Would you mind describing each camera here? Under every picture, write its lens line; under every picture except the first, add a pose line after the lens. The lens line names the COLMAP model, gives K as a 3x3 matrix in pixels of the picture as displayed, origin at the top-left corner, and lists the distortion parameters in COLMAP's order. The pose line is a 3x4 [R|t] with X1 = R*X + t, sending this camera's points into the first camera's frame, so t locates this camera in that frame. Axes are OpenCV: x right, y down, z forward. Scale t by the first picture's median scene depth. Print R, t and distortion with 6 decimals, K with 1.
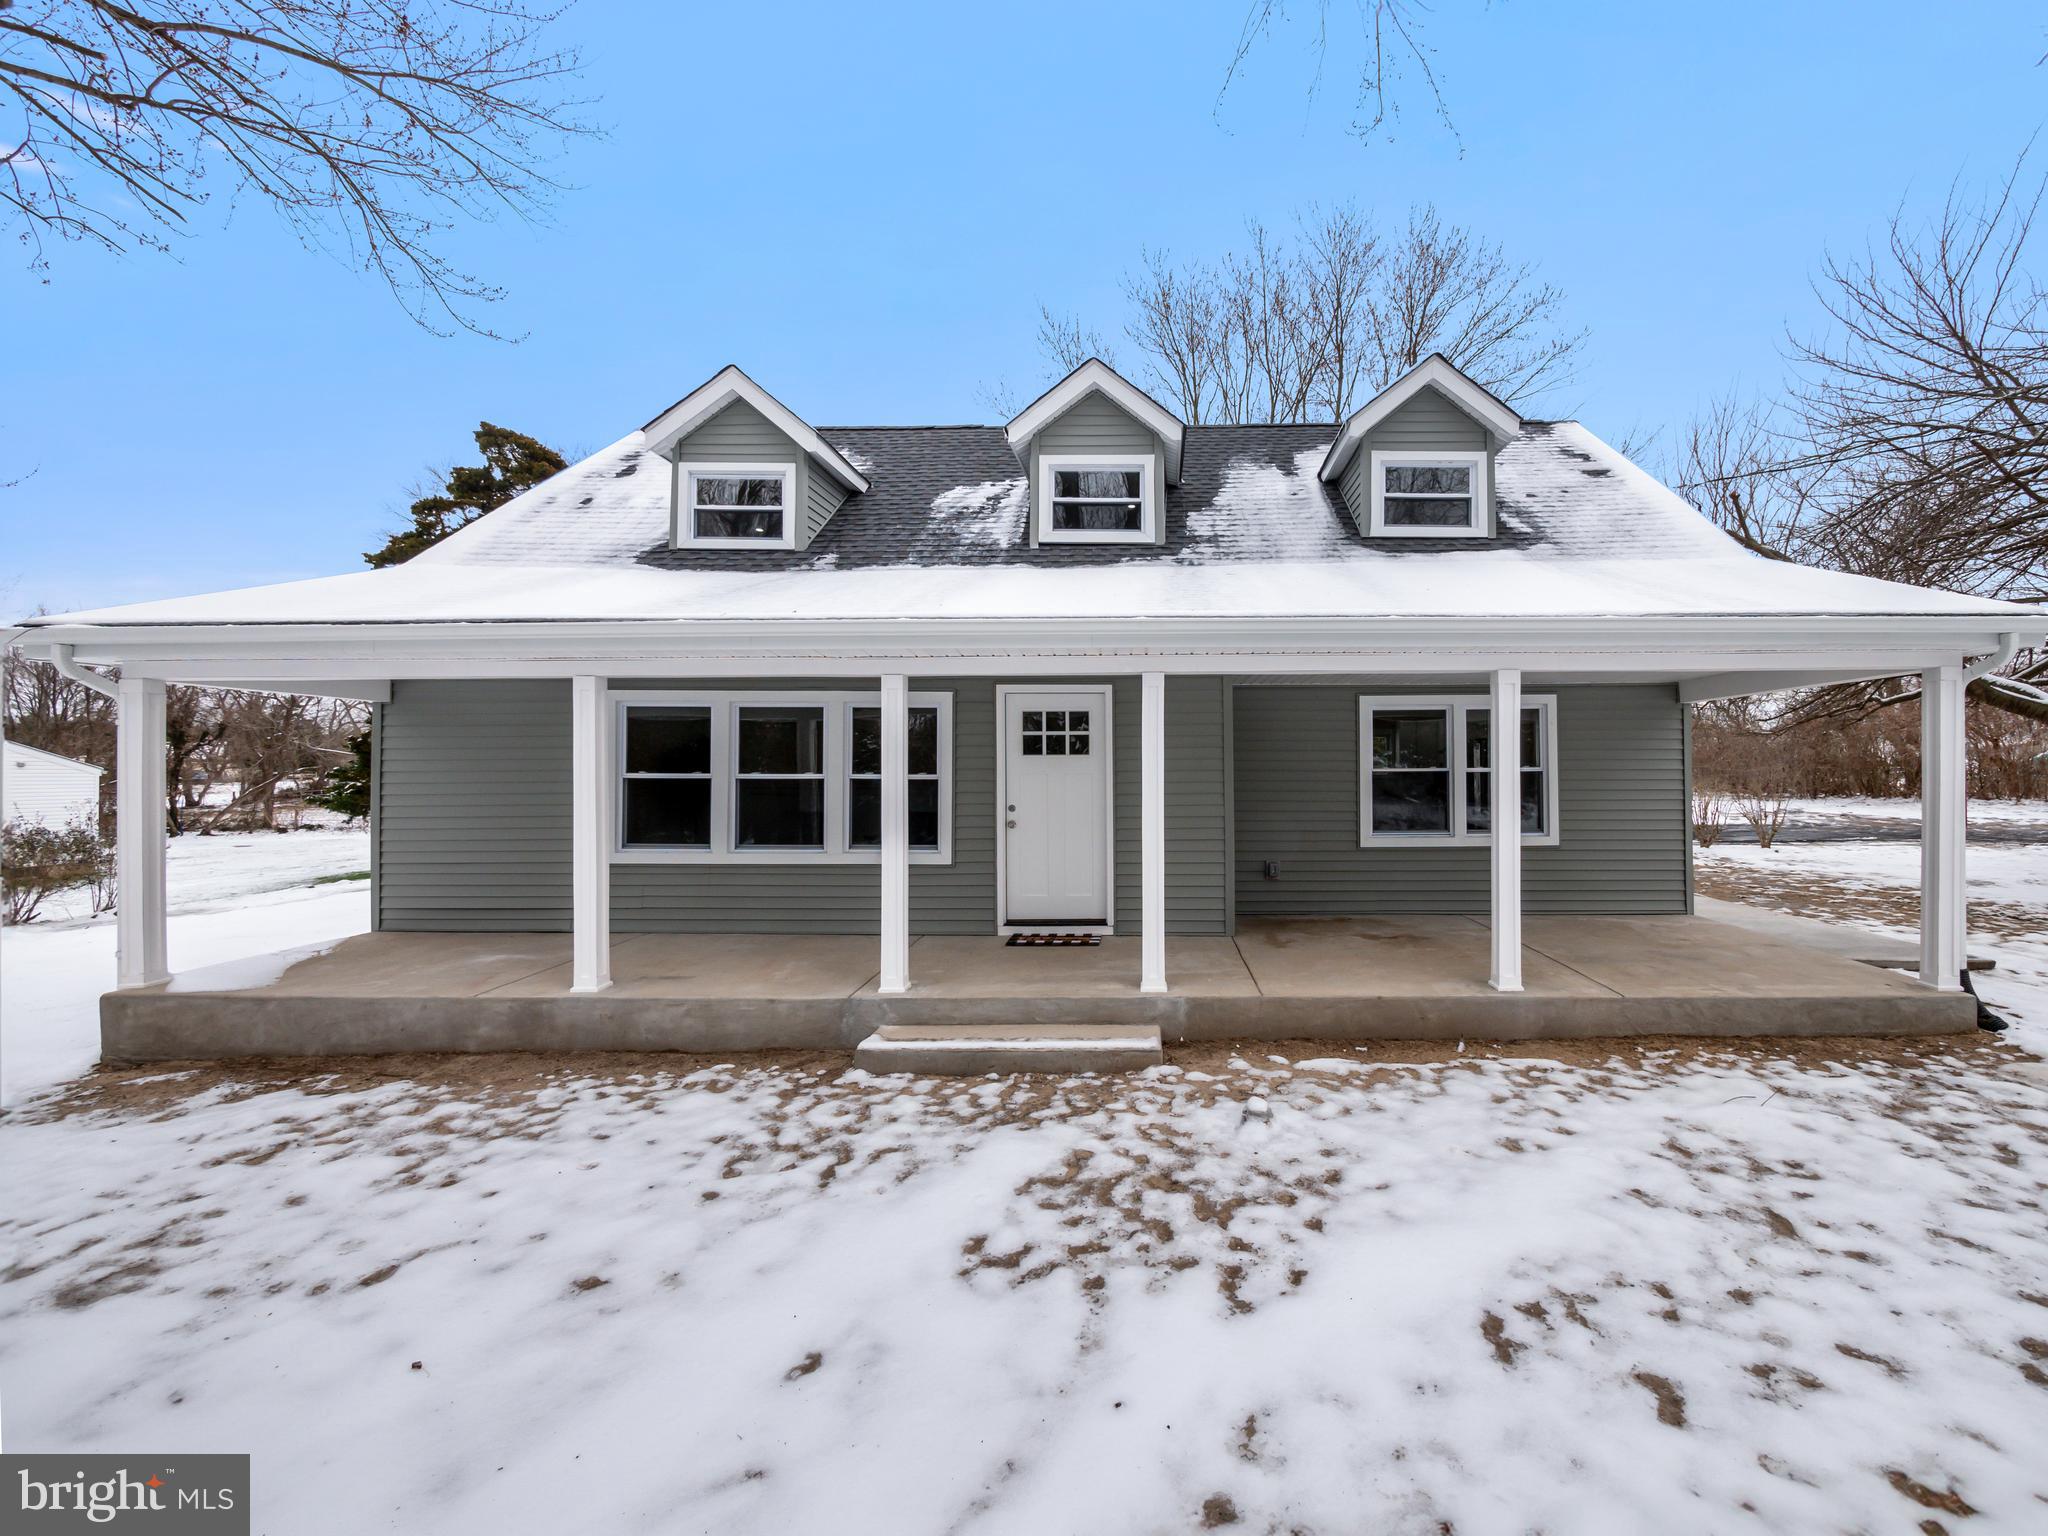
lens RADIAL K [[820.6, 0, 1021.3], [0, 820.6, 779.8], [0, 0, 1]] dist [-0.005498, 0.000180]
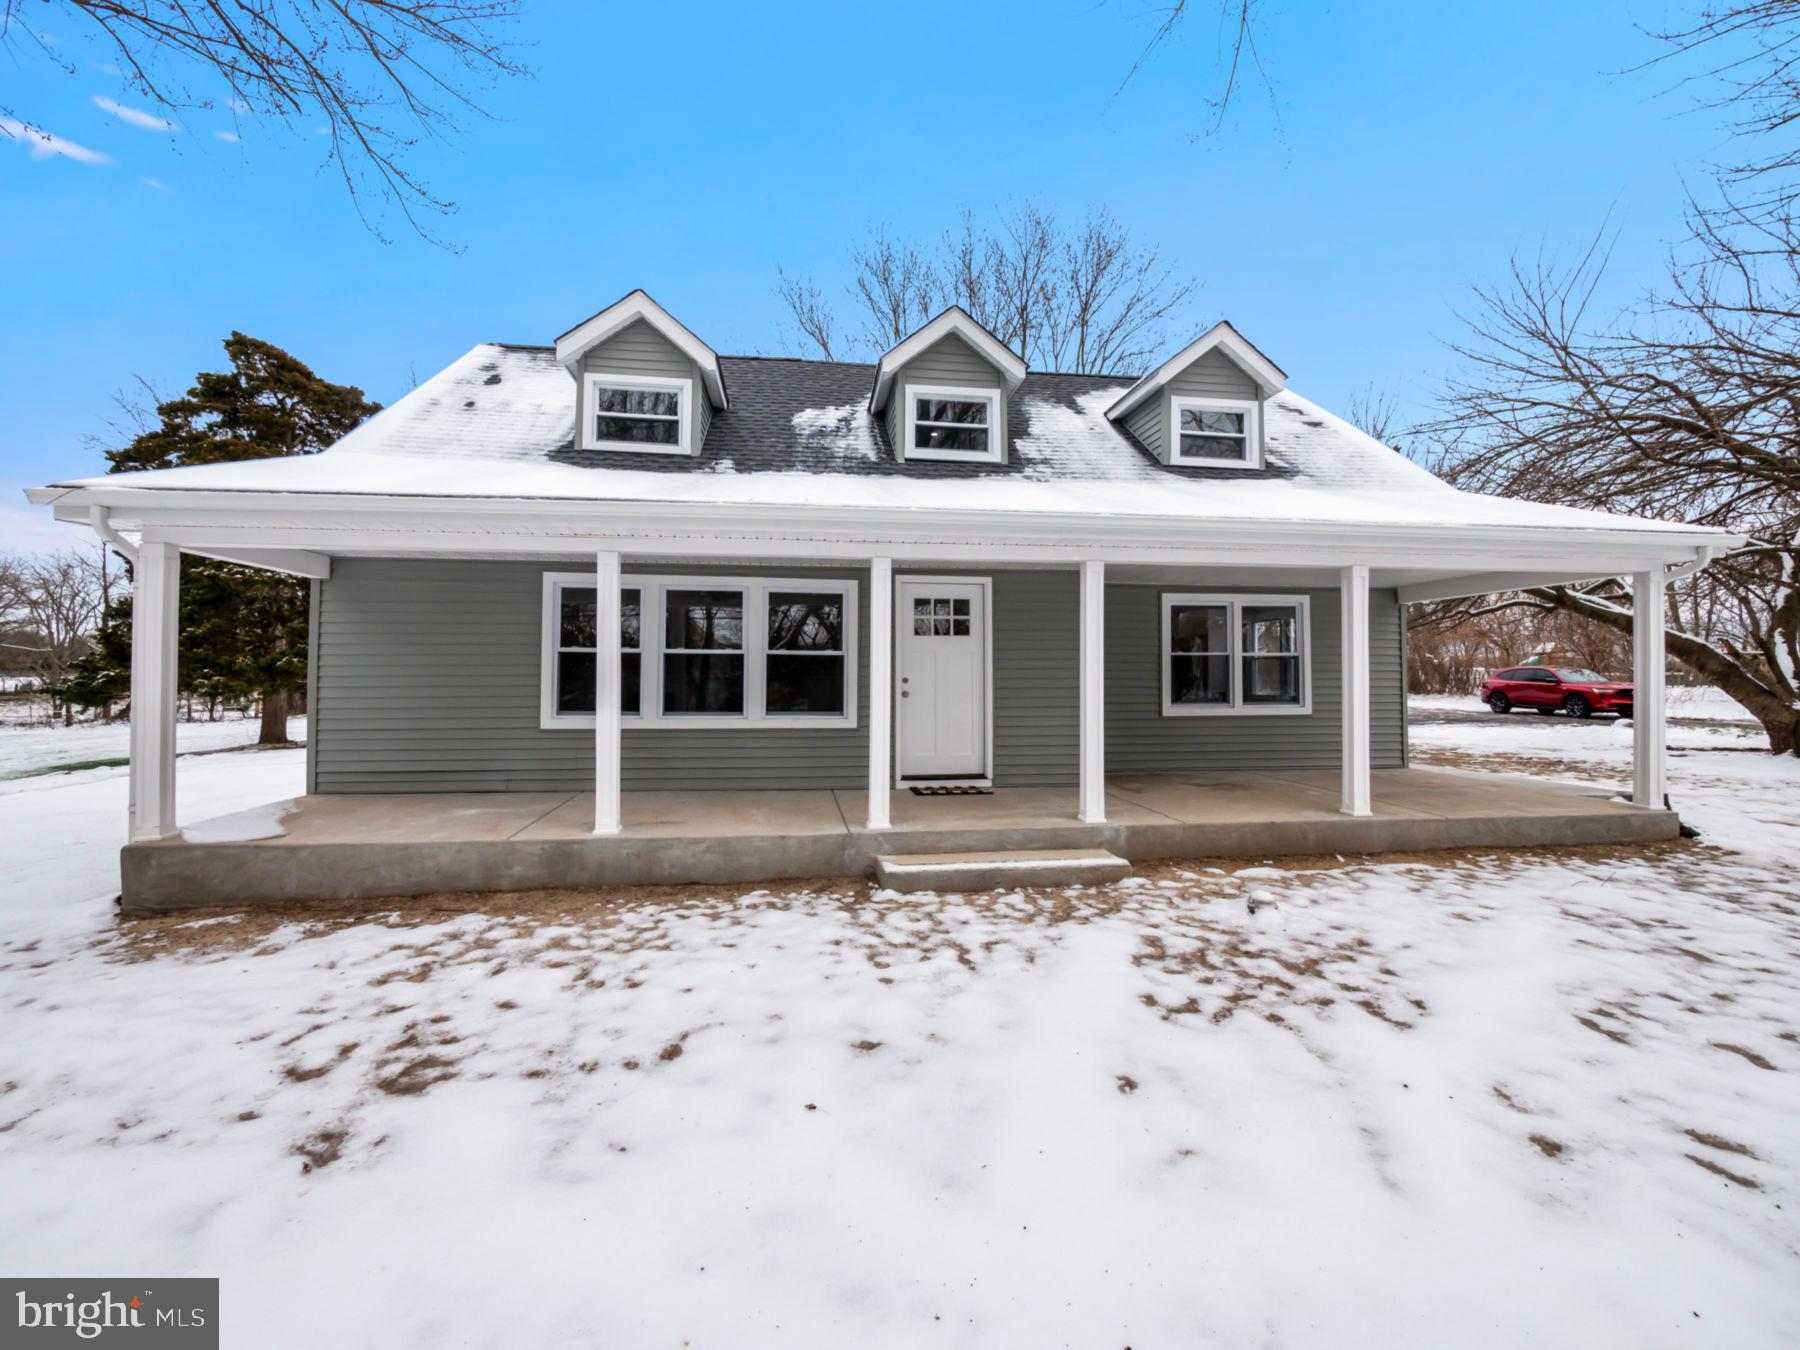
lens RADIAL K [[721.2, 0, 809.7], [0, 721.2, 669.8], [0, 0, 1]] dist [-0.005498, 0.000180]
pose [[0.992277, 0.007699, 0.123801, -0.381266], [-0.006151, 0.999898, -0.012885, 0.046477], [-0.123887, 0.012024, 0.992223, -0.011391]]
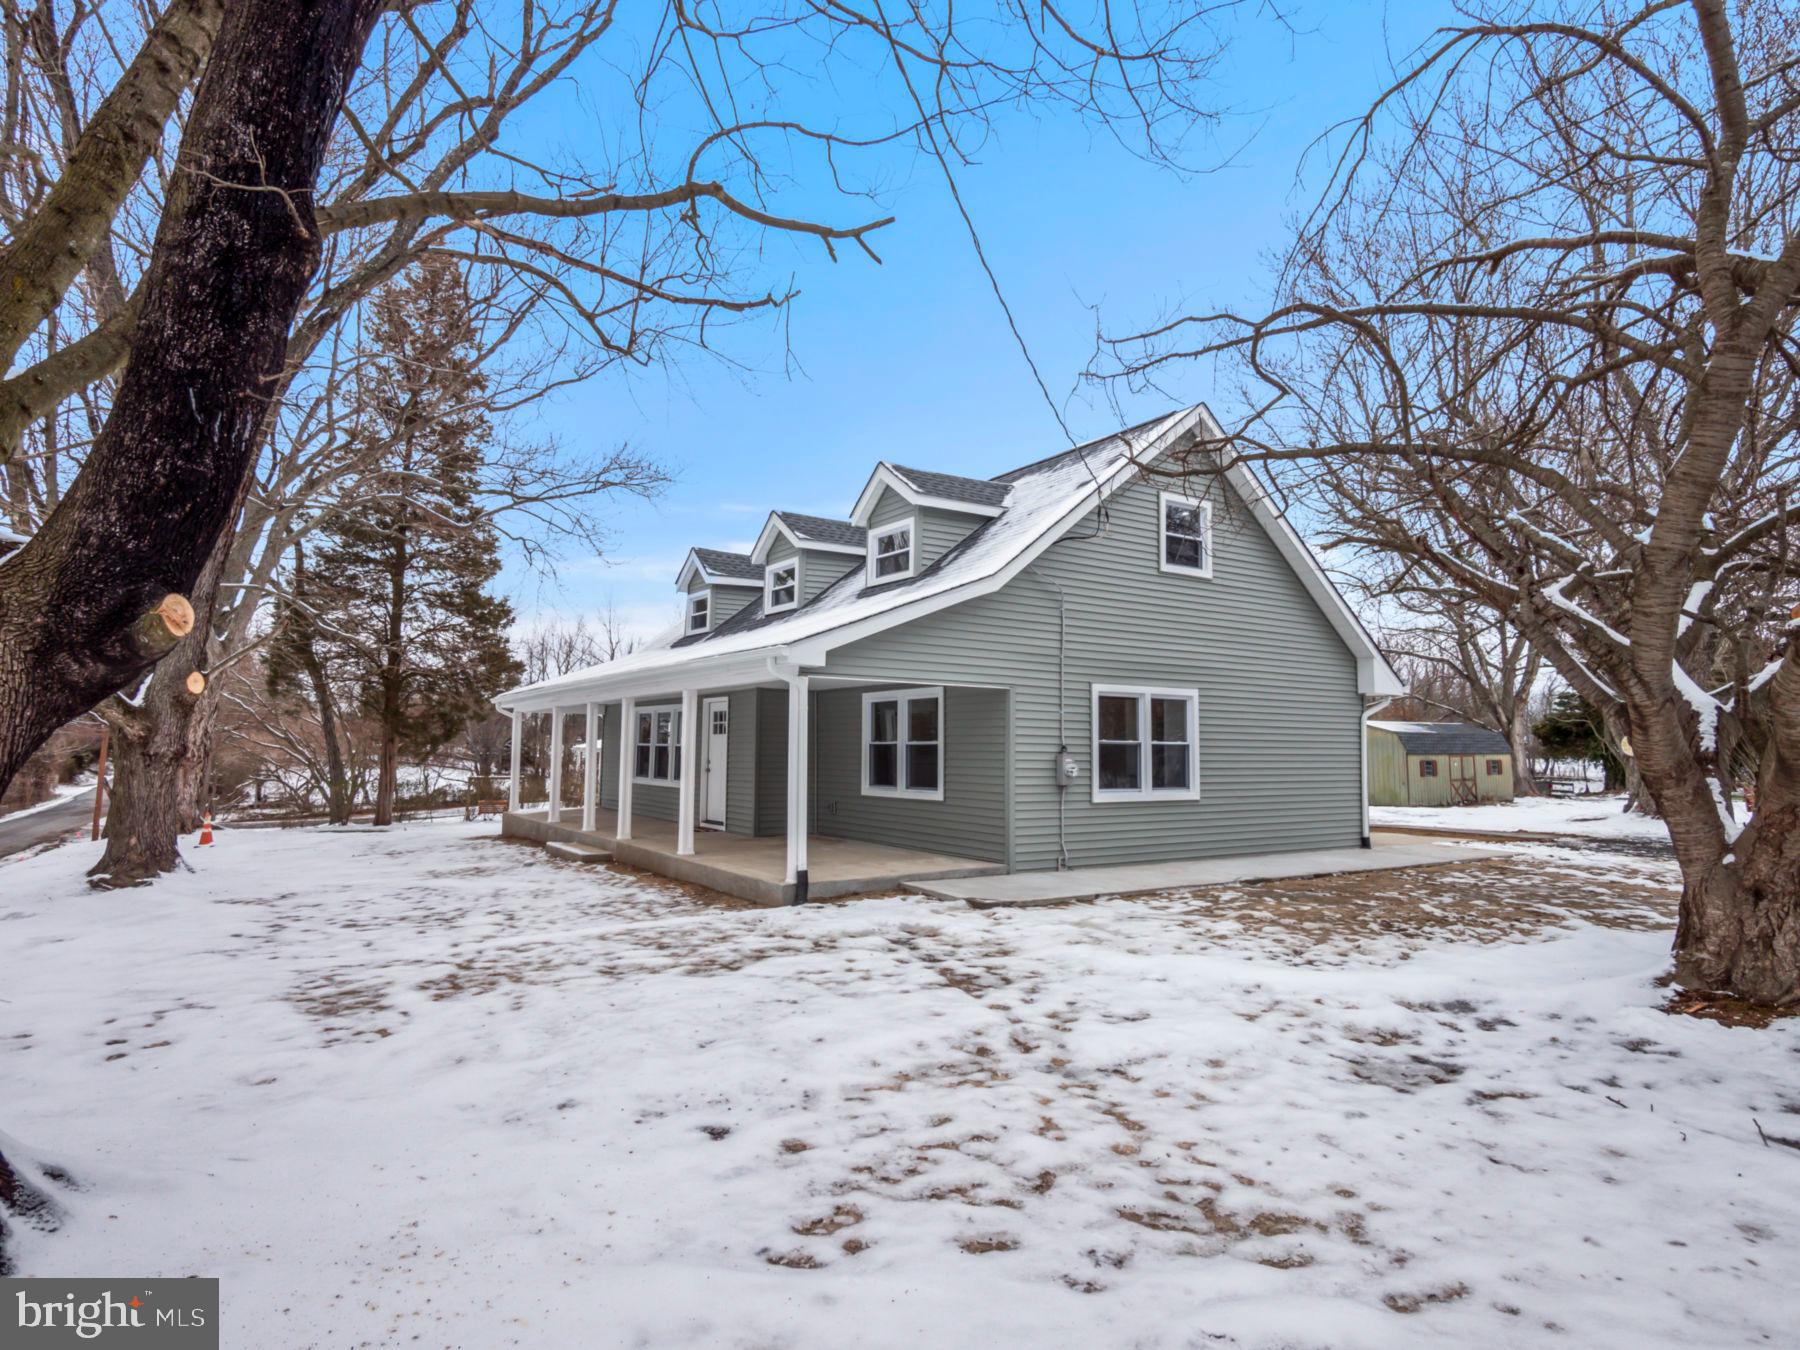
lens RADIAL K [[1047.5, 0, 899.7], [0, 1047.5, 671.1], [0, 0, 1]] dist [0.001607, 0.000022]
pose [[0.559716, -0.050426, -0.827149, 3.163074], [-0.009286, 0.997703, -0.067107, -0.023466], [0.828633, 0.045242, 0.557962, -0.024747]]
